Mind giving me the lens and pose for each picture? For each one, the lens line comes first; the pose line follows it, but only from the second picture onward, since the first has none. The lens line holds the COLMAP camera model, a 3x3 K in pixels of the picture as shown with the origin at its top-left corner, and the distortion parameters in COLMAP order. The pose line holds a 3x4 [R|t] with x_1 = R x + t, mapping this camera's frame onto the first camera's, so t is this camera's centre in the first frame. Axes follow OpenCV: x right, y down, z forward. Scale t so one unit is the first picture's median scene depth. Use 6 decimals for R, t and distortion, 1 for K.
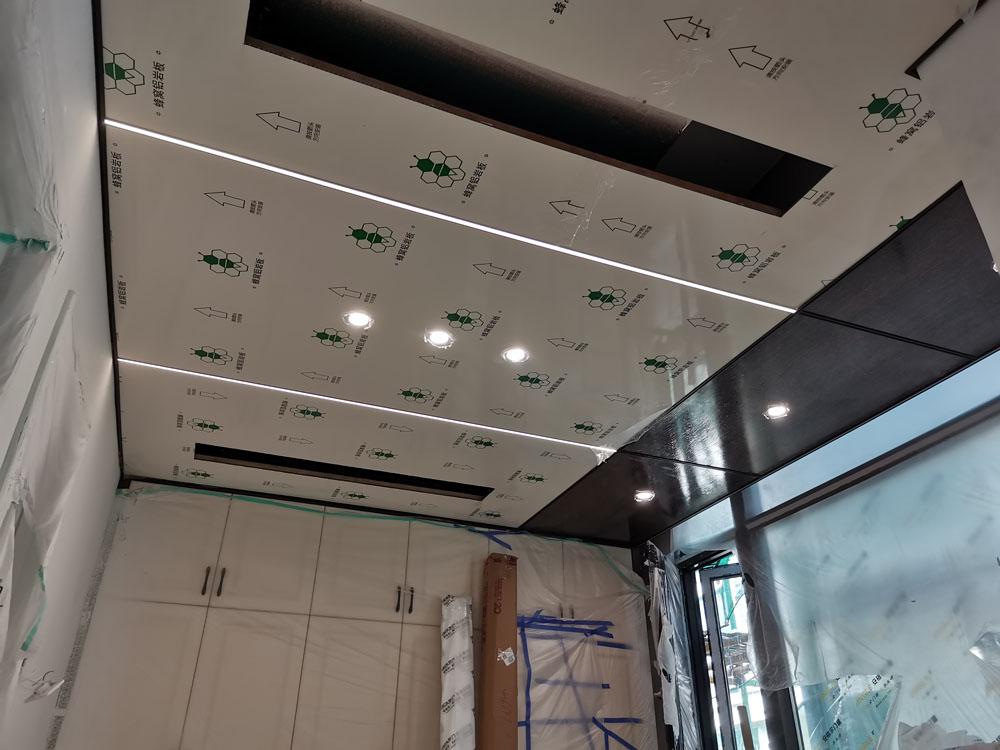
lens RADIAL K [[734.6, 0, 500.0], [0, 734.6, 375.0], [0, 0, 1]] dist [0.048066, -0.079442]
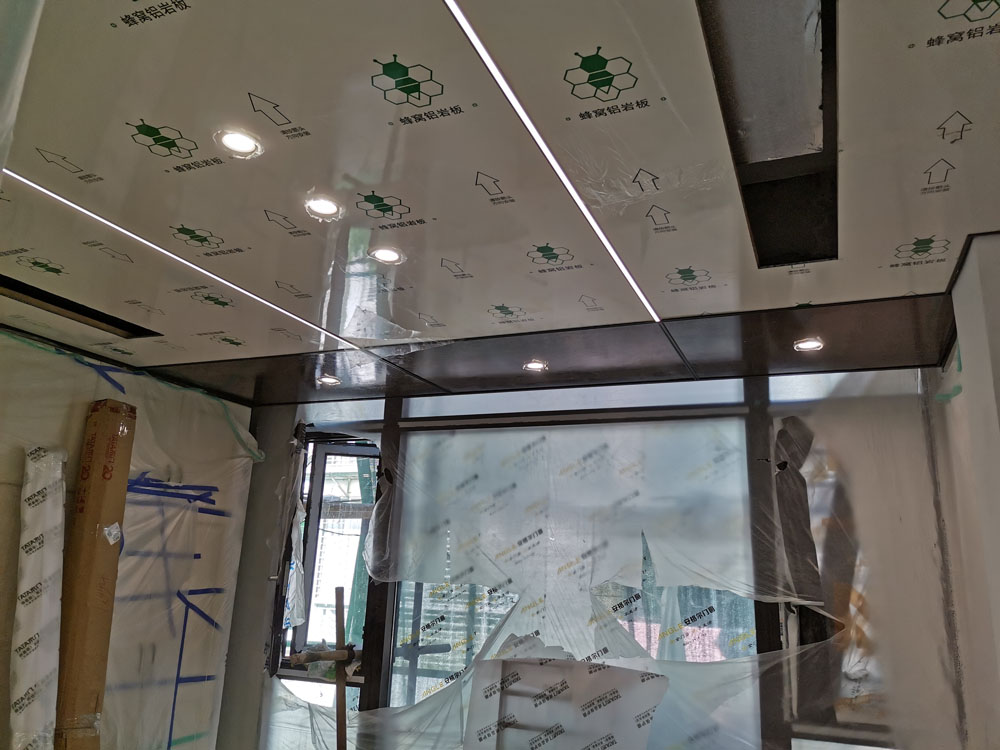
lens RADIAL K [[734.6, 0, 500.0], [0, 734.6, 375.0], [0, 0, 1]] dist [0.048066, -0.079442]
pose [[0.699877, 0.198911, 0.686008, -0.261031], [-0.390117, 0.910983, 0.133861, -0.041049], [-0.598315, -0.361310, 0.715174, 0.225699]]
